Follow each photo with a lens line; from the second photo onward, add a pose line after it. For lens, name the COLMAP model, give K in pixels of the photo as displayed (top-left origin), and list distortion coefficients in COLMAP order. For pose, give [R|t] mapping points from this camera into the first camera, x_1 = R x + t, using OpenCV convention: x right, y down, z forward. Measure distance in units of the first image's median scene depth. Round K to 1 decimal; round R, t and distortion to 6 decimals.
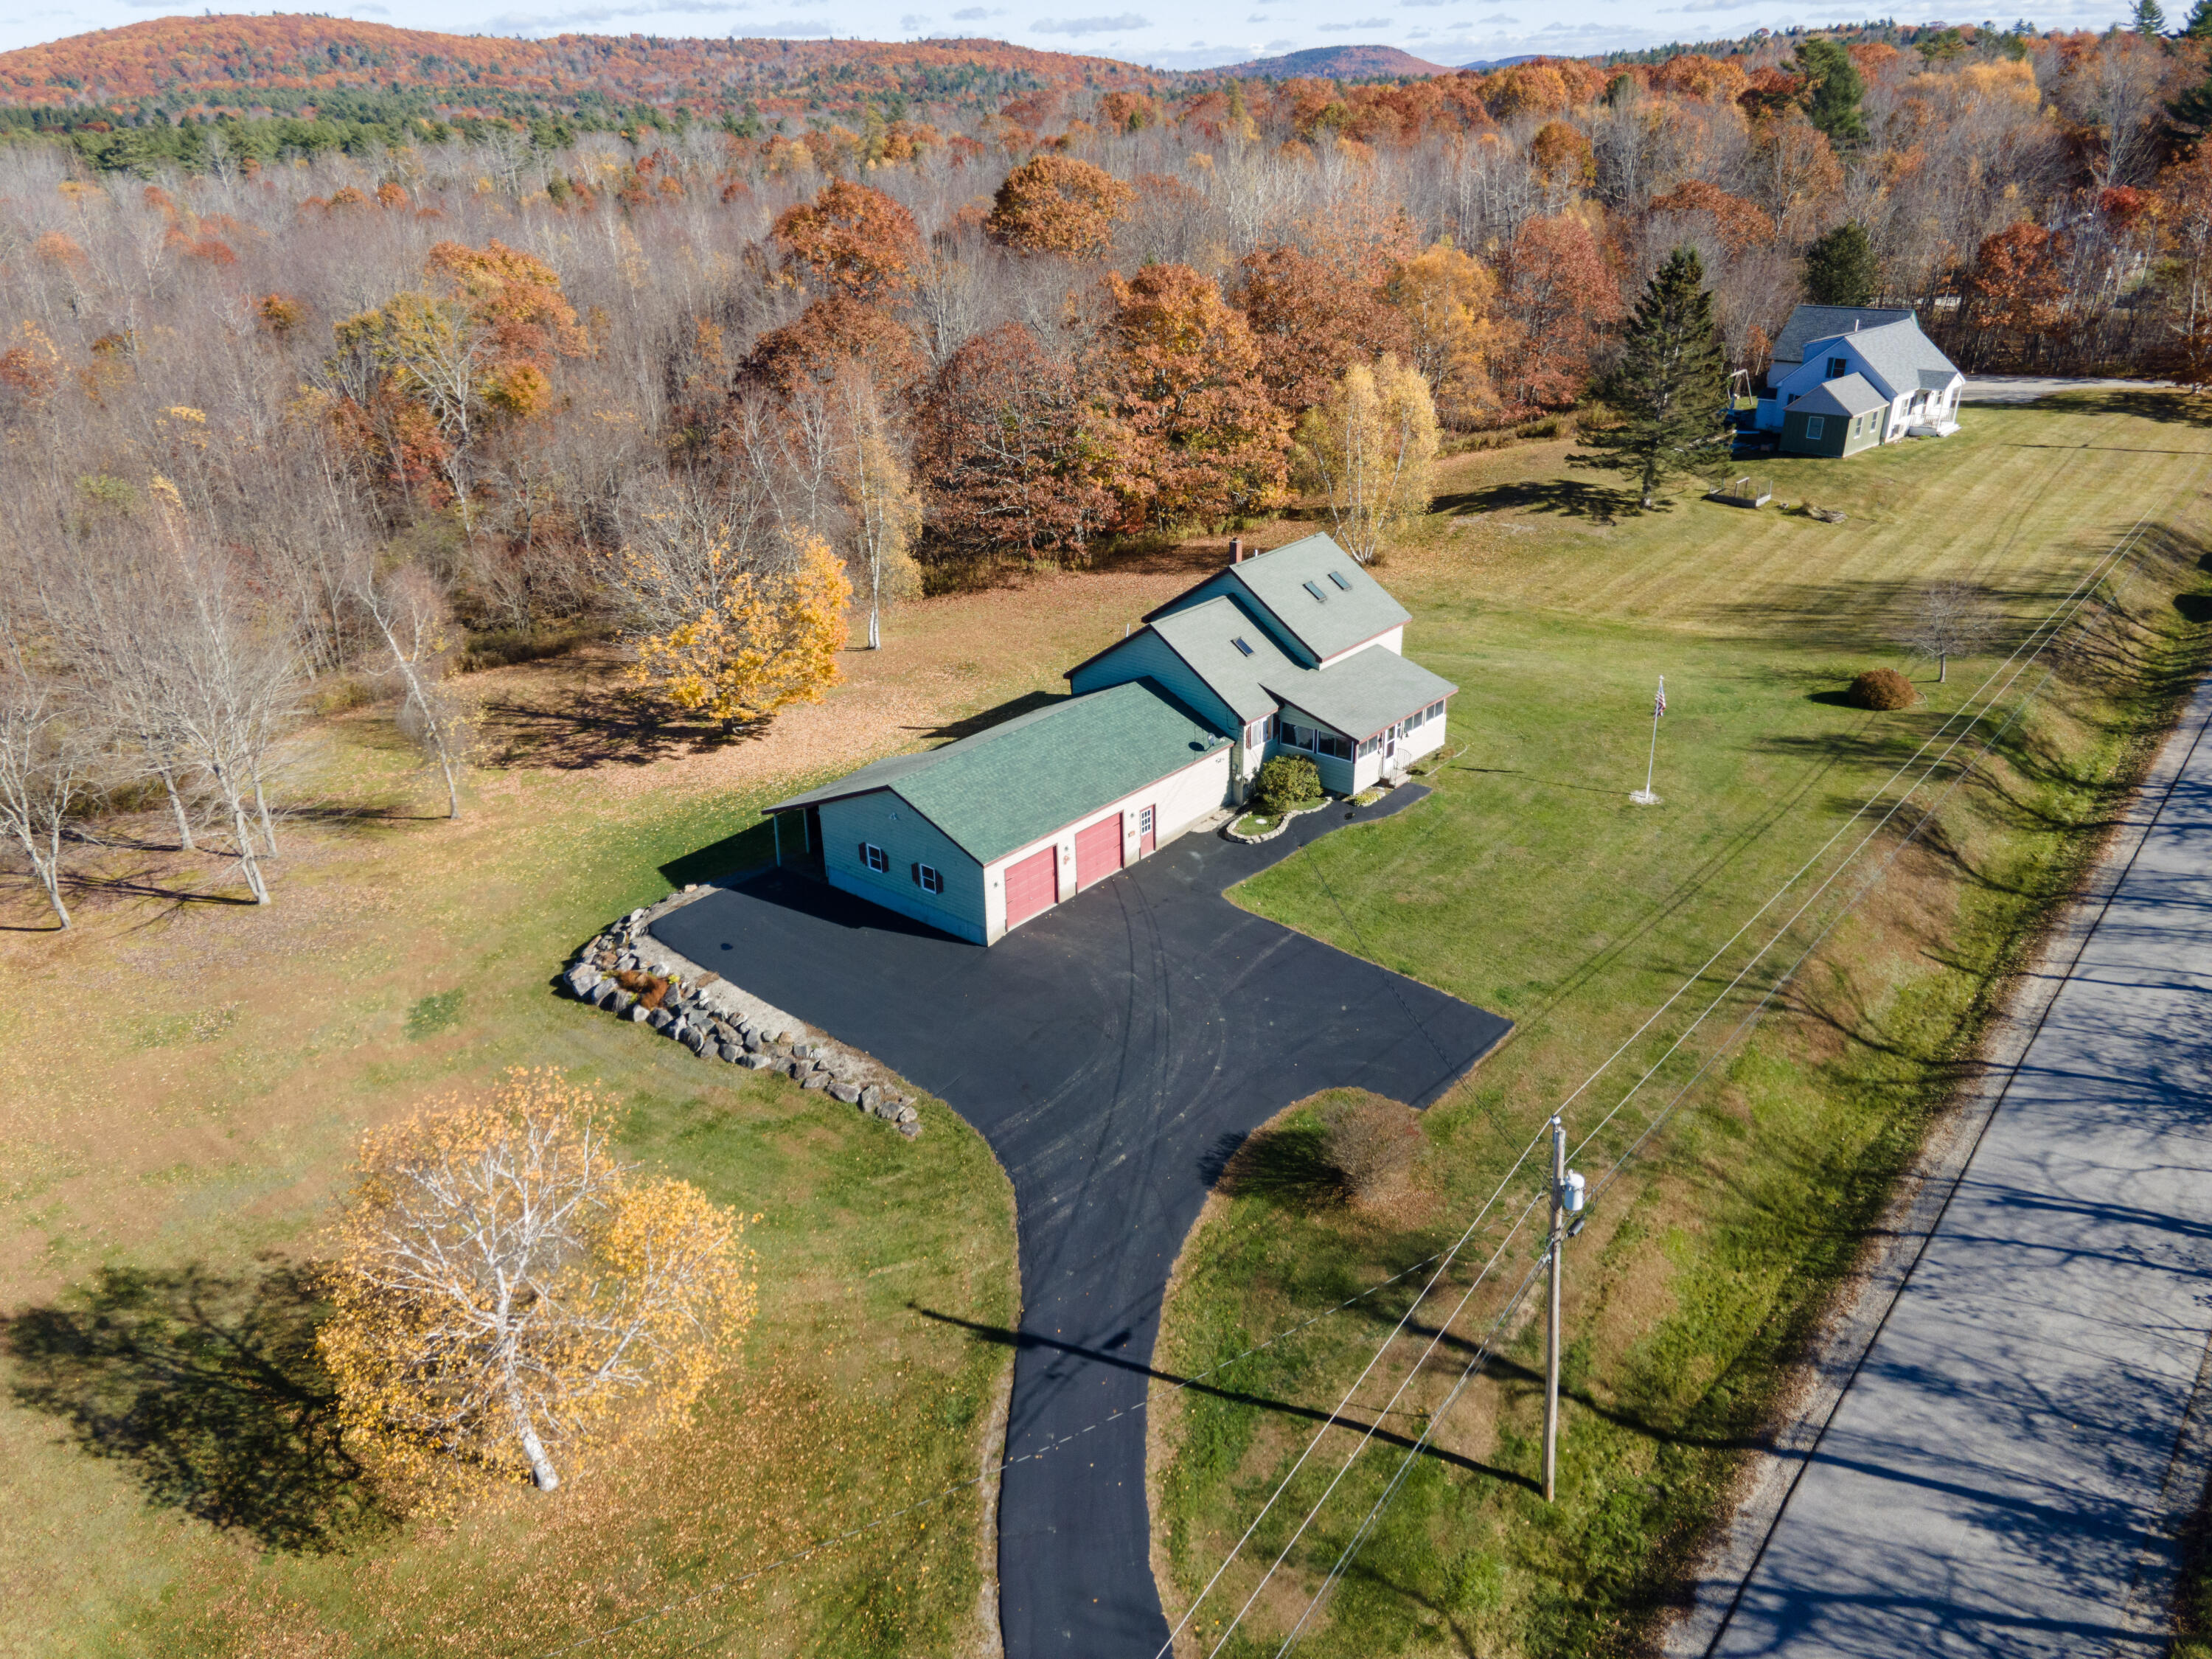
lens RADIAL K [[1600.9, 0, 1111.4], [0, 1600.9, 816.6], [0, 0, 1]] dist [0.038564, 0.022325]
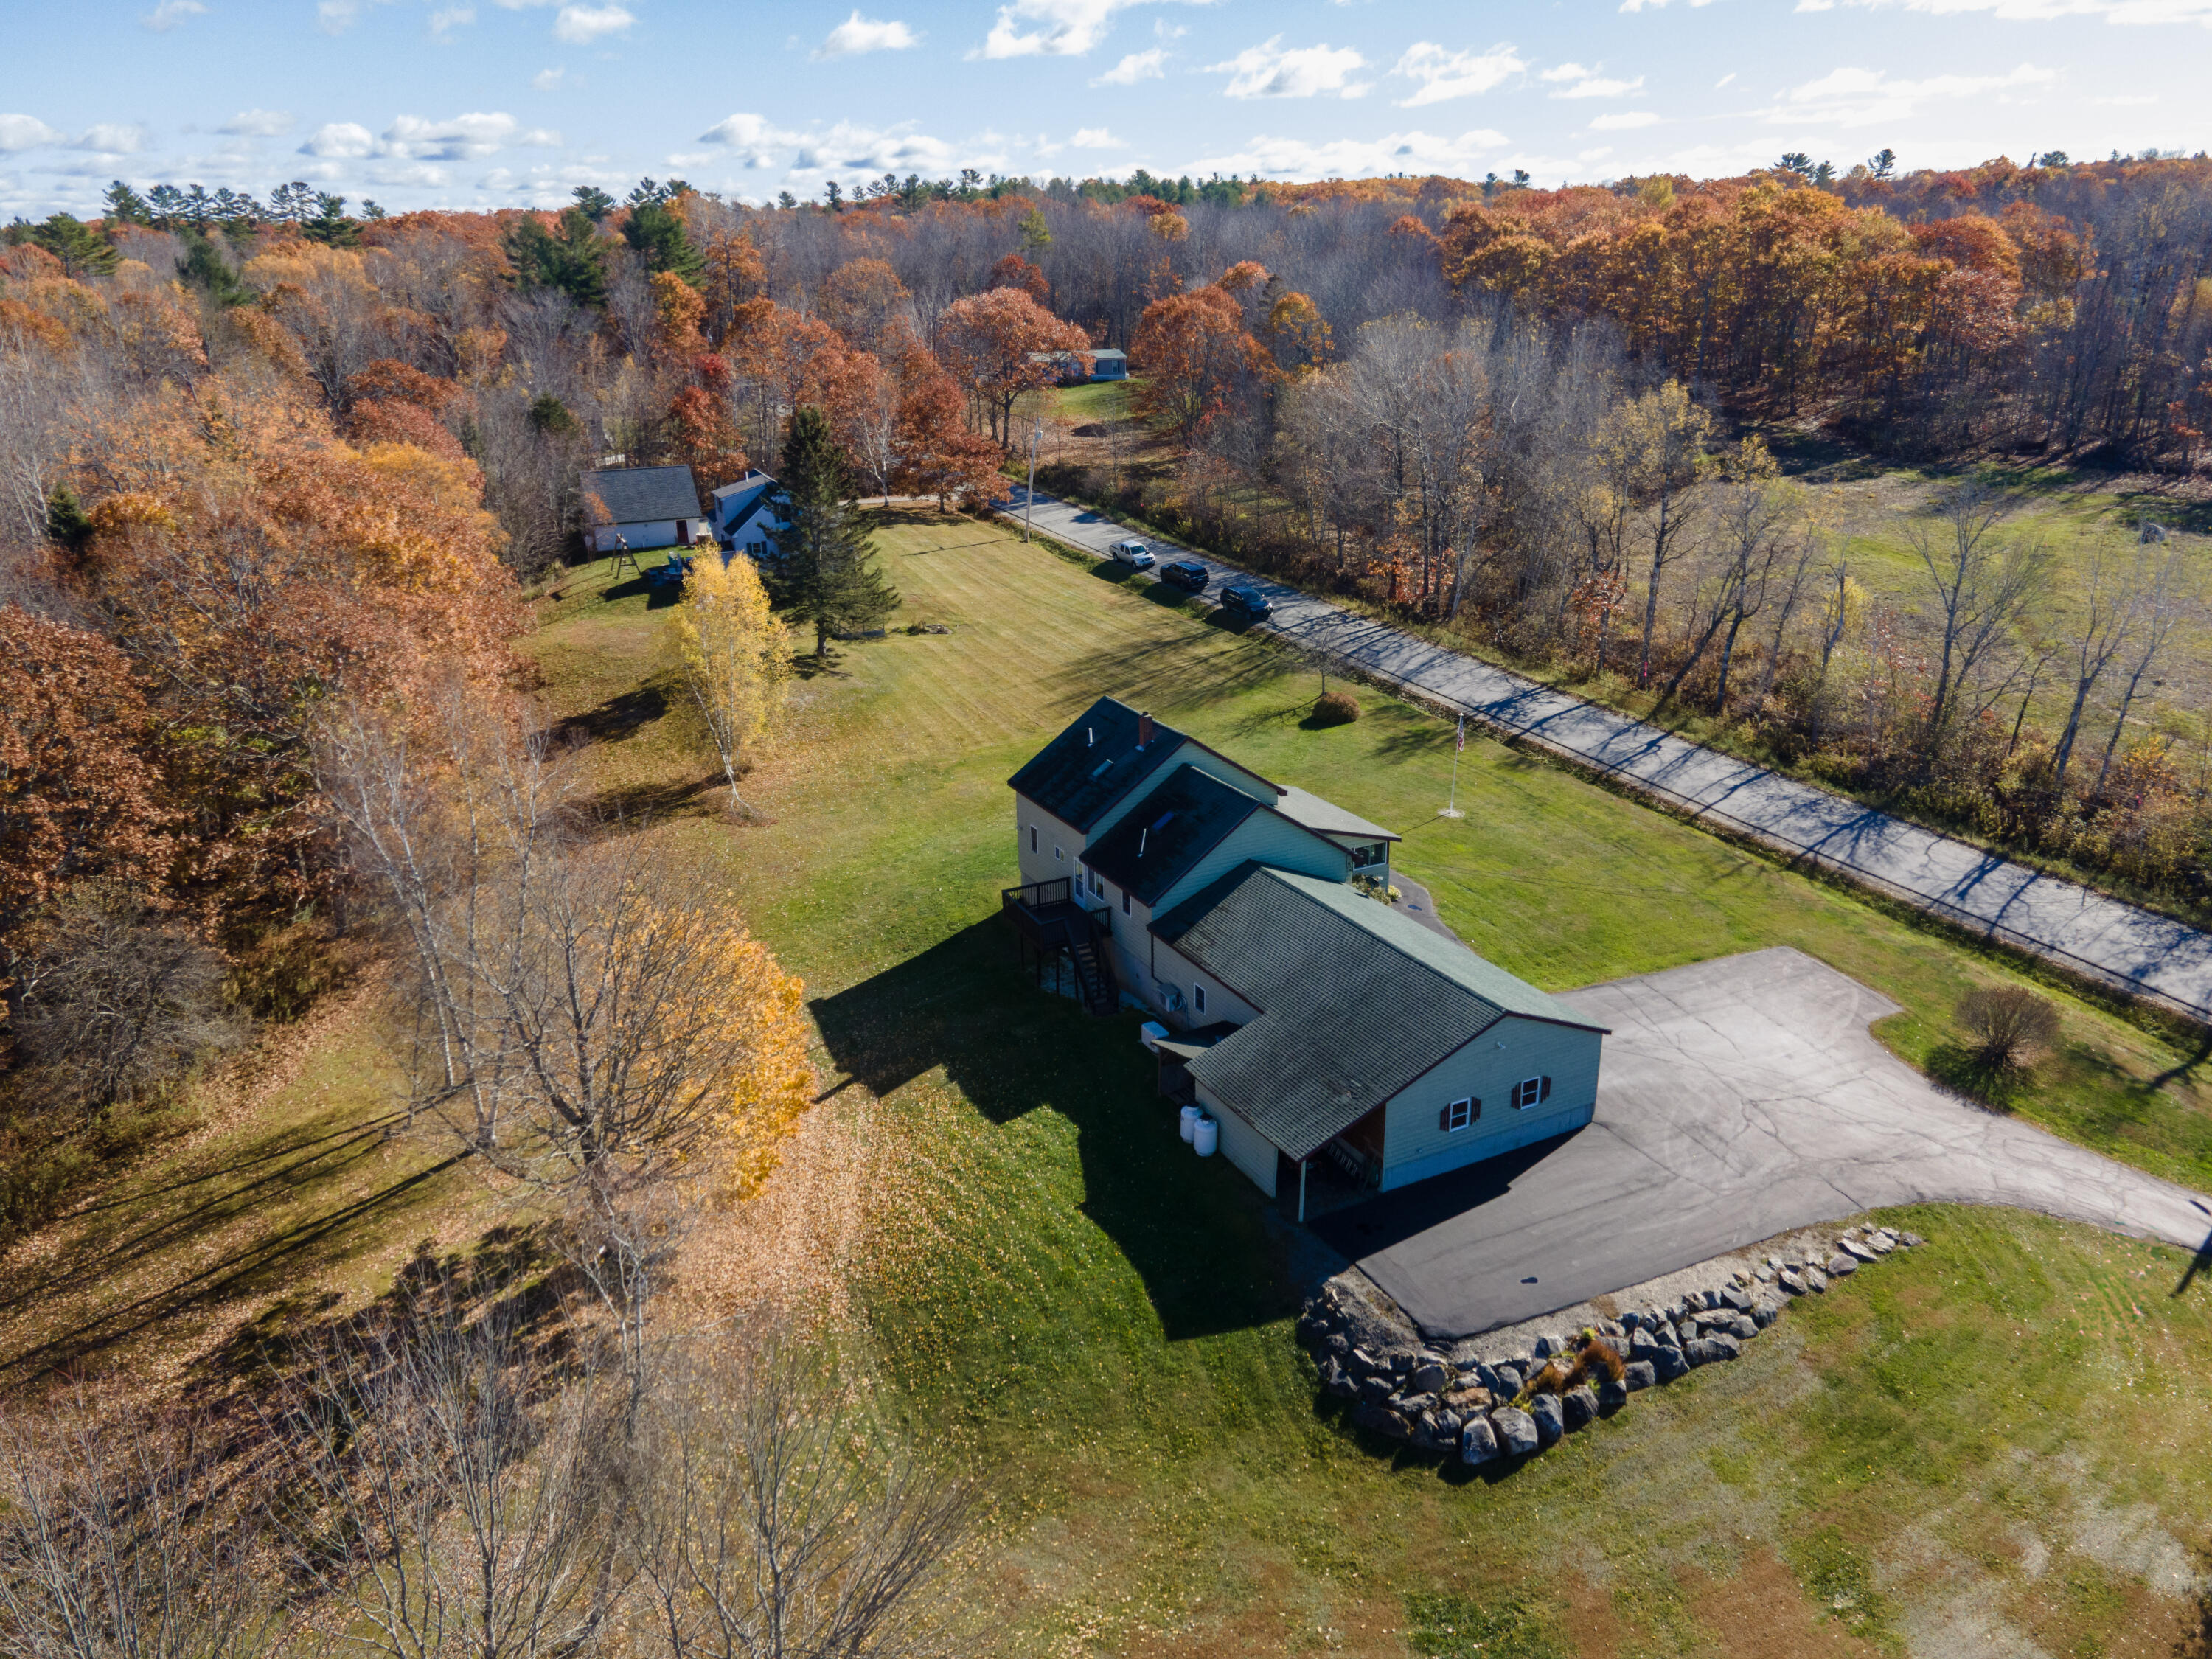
lens RADIAL K [[1600.9, 0, 1111.4], [0, 1600.9, 816.6], [0, 0, 1]] dist [0.038564, 0.022325]
pose [[0.382969, -0.298803, 0.874100, -0.867016], [0.384888, 0.911808, 0.143062, -0.294292], [-0.839759, 0.281643, 0.464200, 0.676978]]
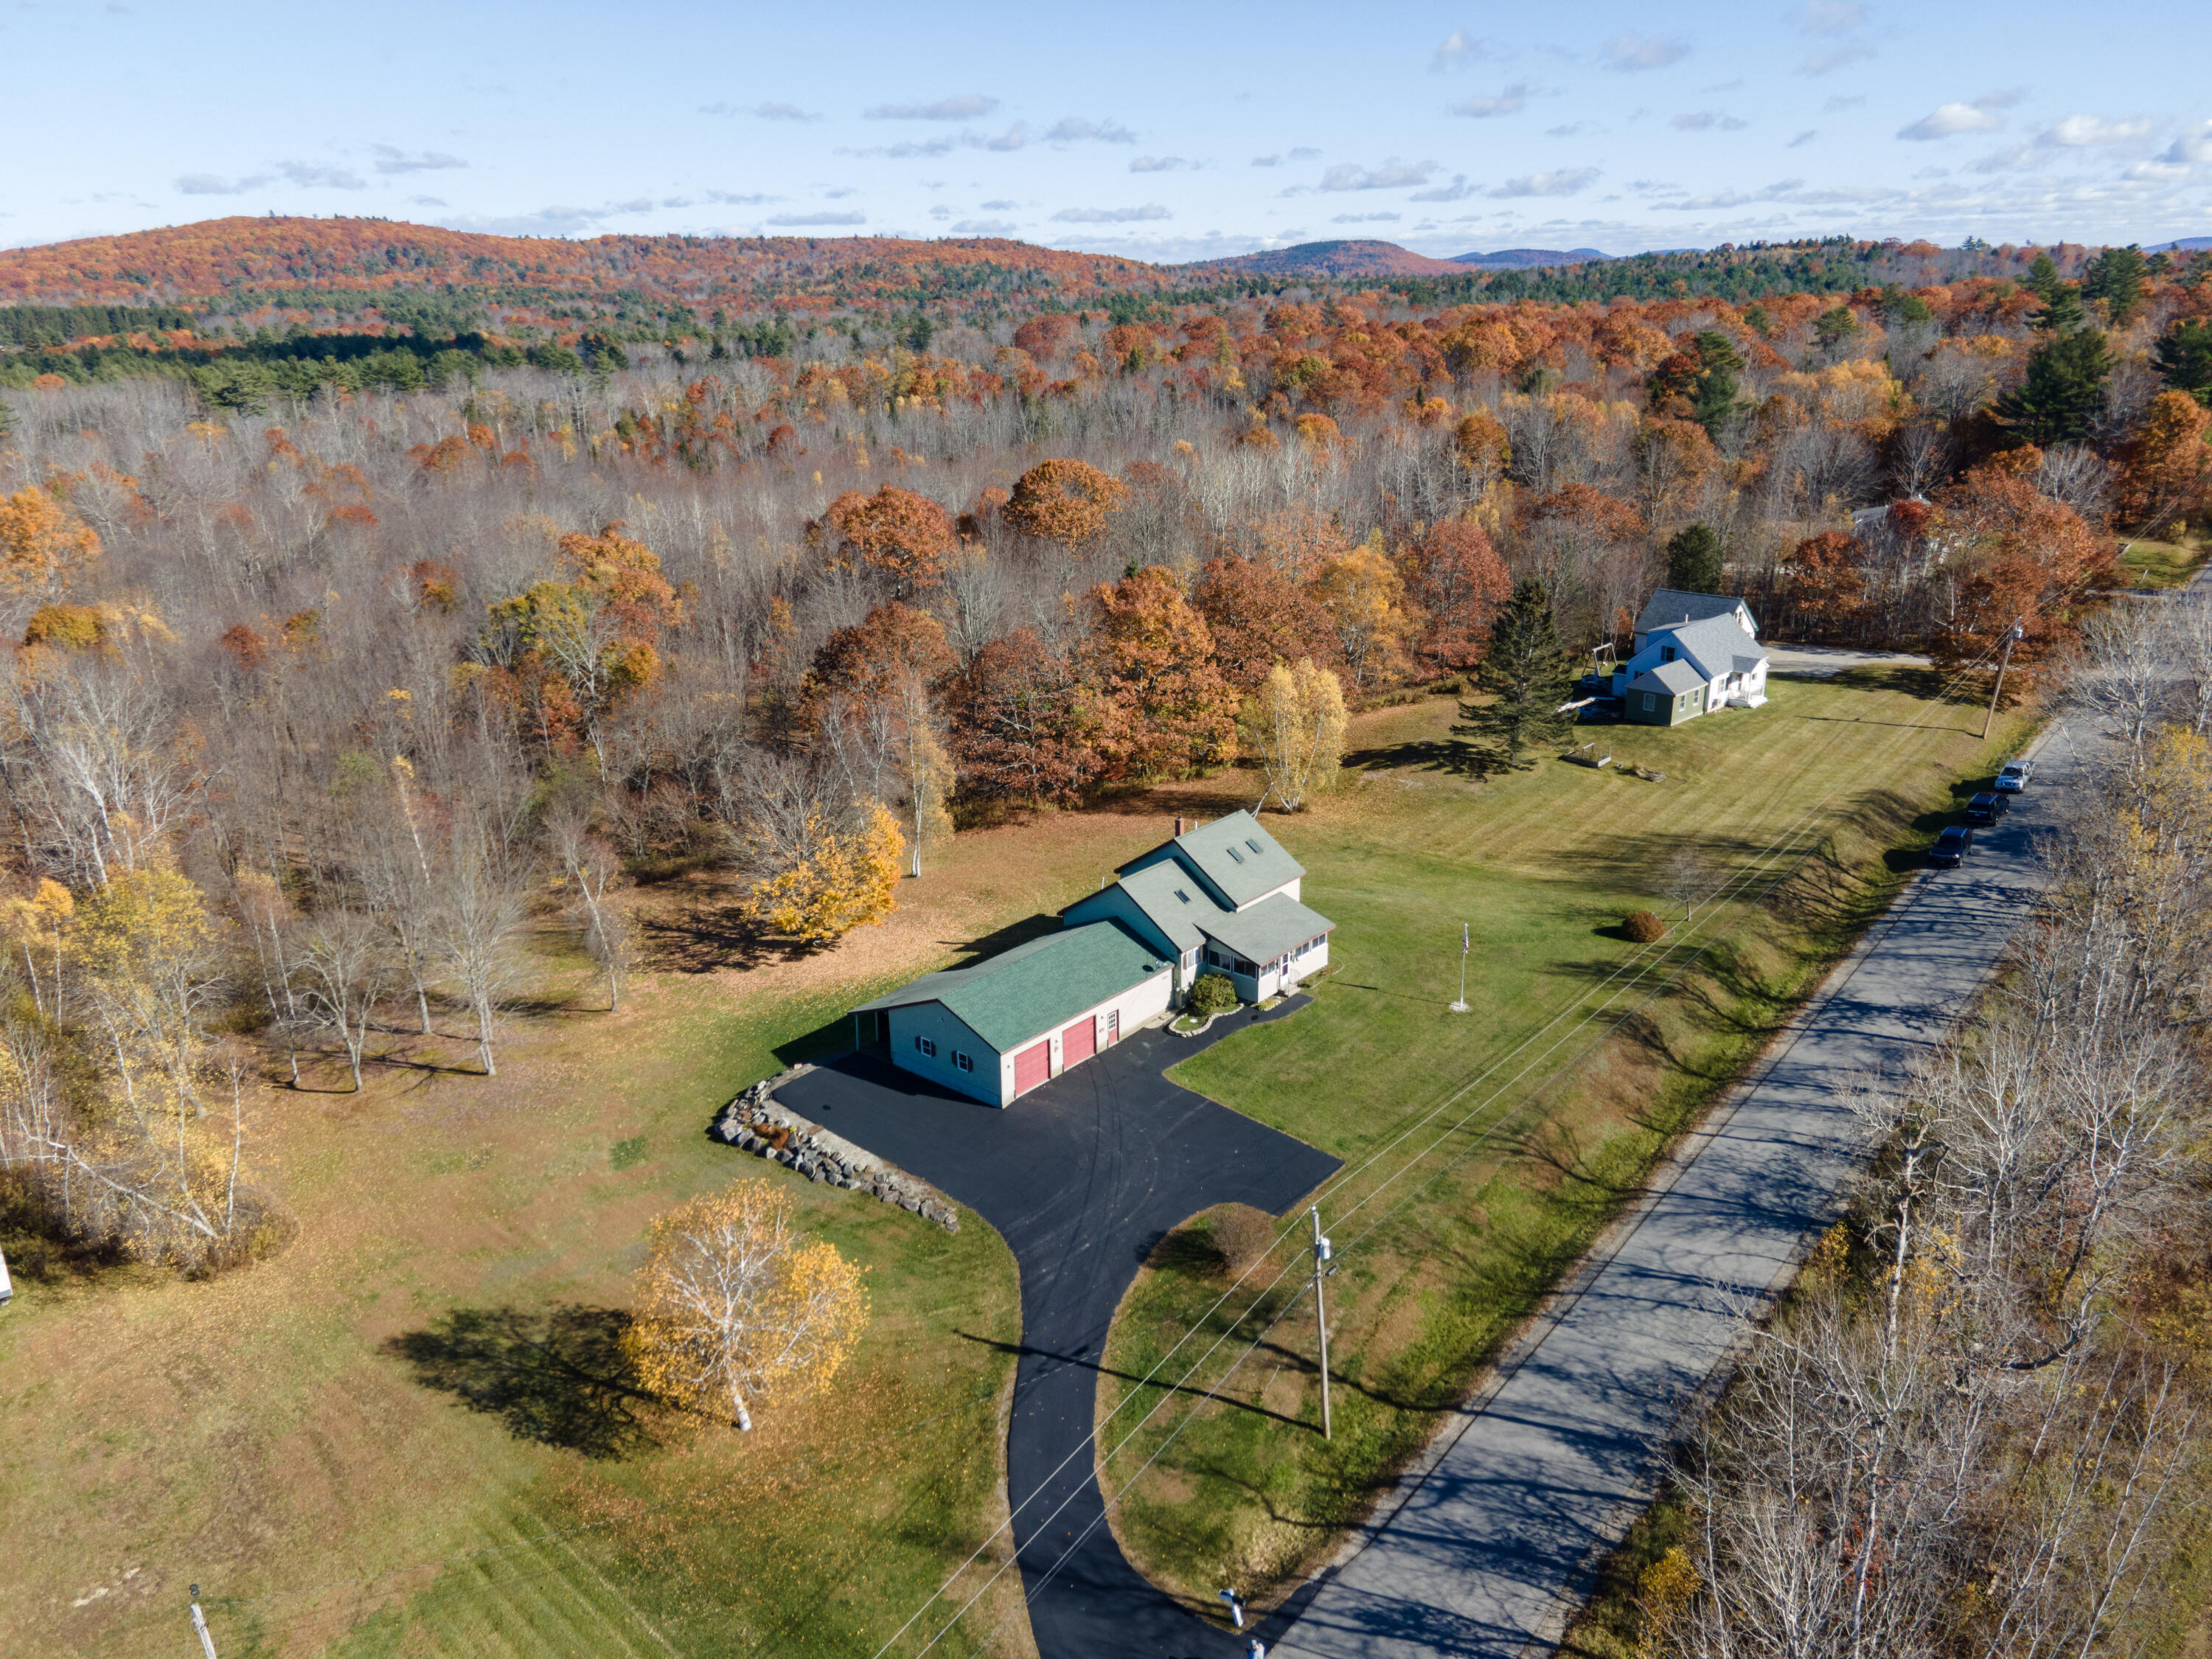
lens RADIAL K [[1600.9, 0, 1111.4], [0, 1600.9, 816.6], [0, 0, 1]] dist [0.038564, 0.022325]
pose [[0.999971, 0.006652, -0.003666, 0.025068], [-0.006977, 0.995208, -0.097531, -0.040162], [0.003000, 0.097553, 0.995226, -0.461270]]
